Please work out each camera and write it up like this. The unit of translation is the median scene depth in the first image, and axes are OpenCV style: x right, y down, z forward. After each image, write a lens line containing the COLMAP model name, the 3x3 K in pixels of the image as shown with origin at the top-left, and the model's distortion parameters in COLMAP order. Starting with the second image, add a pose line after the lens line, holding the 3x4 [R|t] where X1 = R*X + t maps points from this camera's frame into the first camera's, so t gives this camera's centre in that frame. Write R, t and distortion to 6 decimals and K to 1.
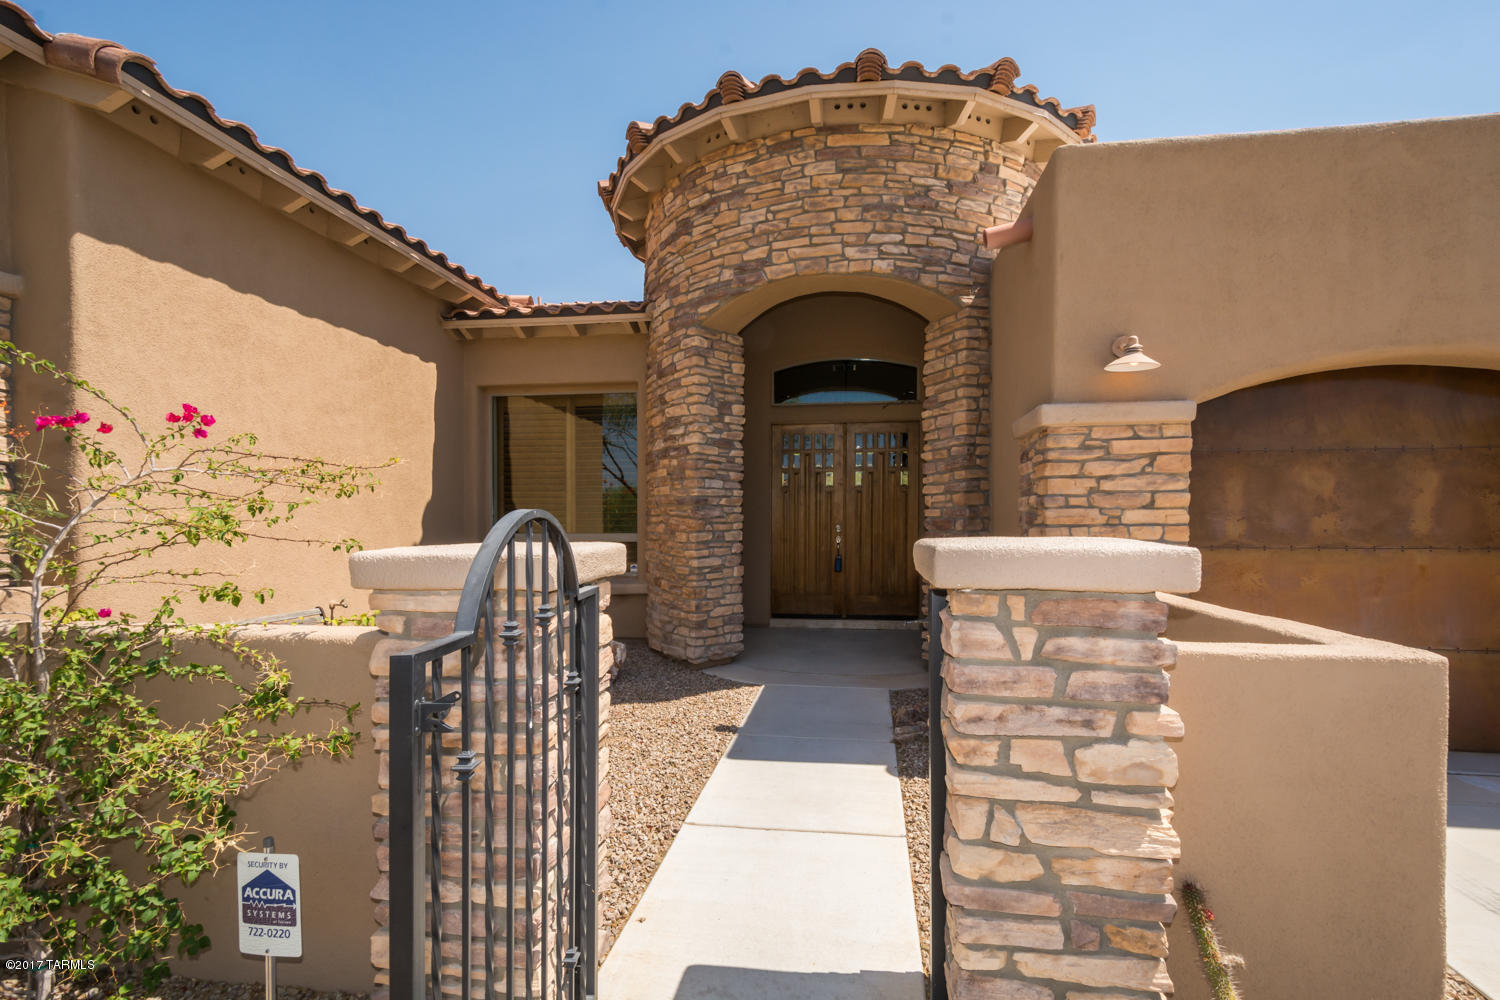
lens RADIAL K [[655.8, 0, 759.8], [0, 655.8, 528.0], [0, 0, 1]] dist [0.024349, -0.007695]
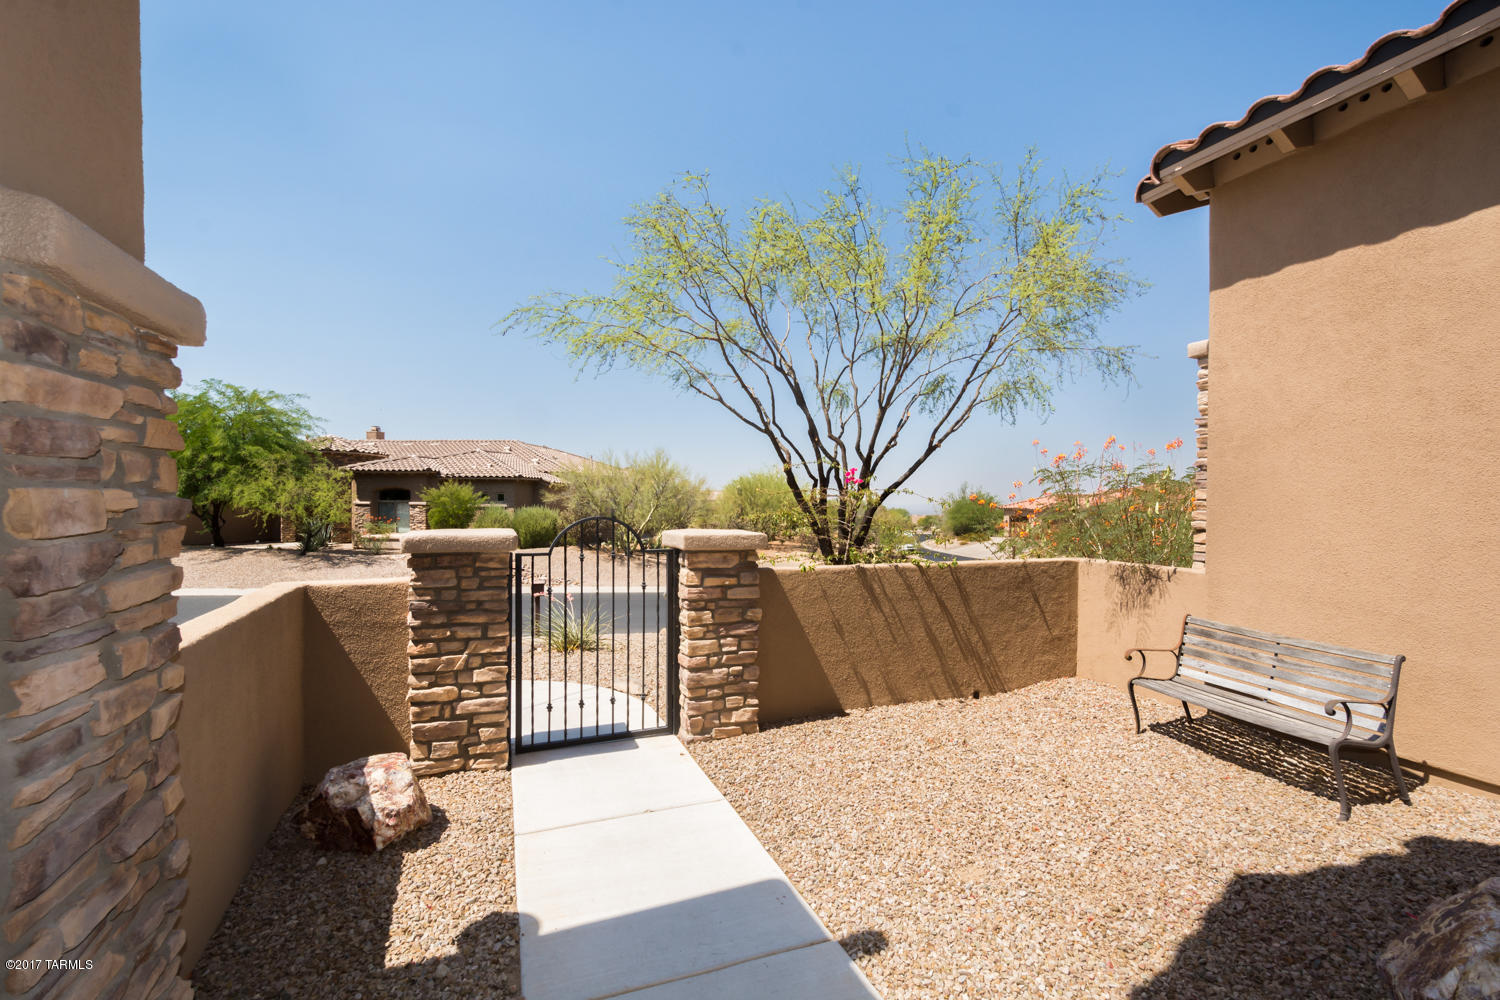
lens RADIAL K [[655.8, 0, 746.9], [0, 655.8, 511.6], [0, 0, 1]] dist [0.024349, -0.007695]
pose [[-0.863791, -0.006427, -0.503809, 0.289791], [-0.012872, 0.999874, 0.009314, -0.031924], [0.503686, 0.014530, -0.863765, 1.395974]]
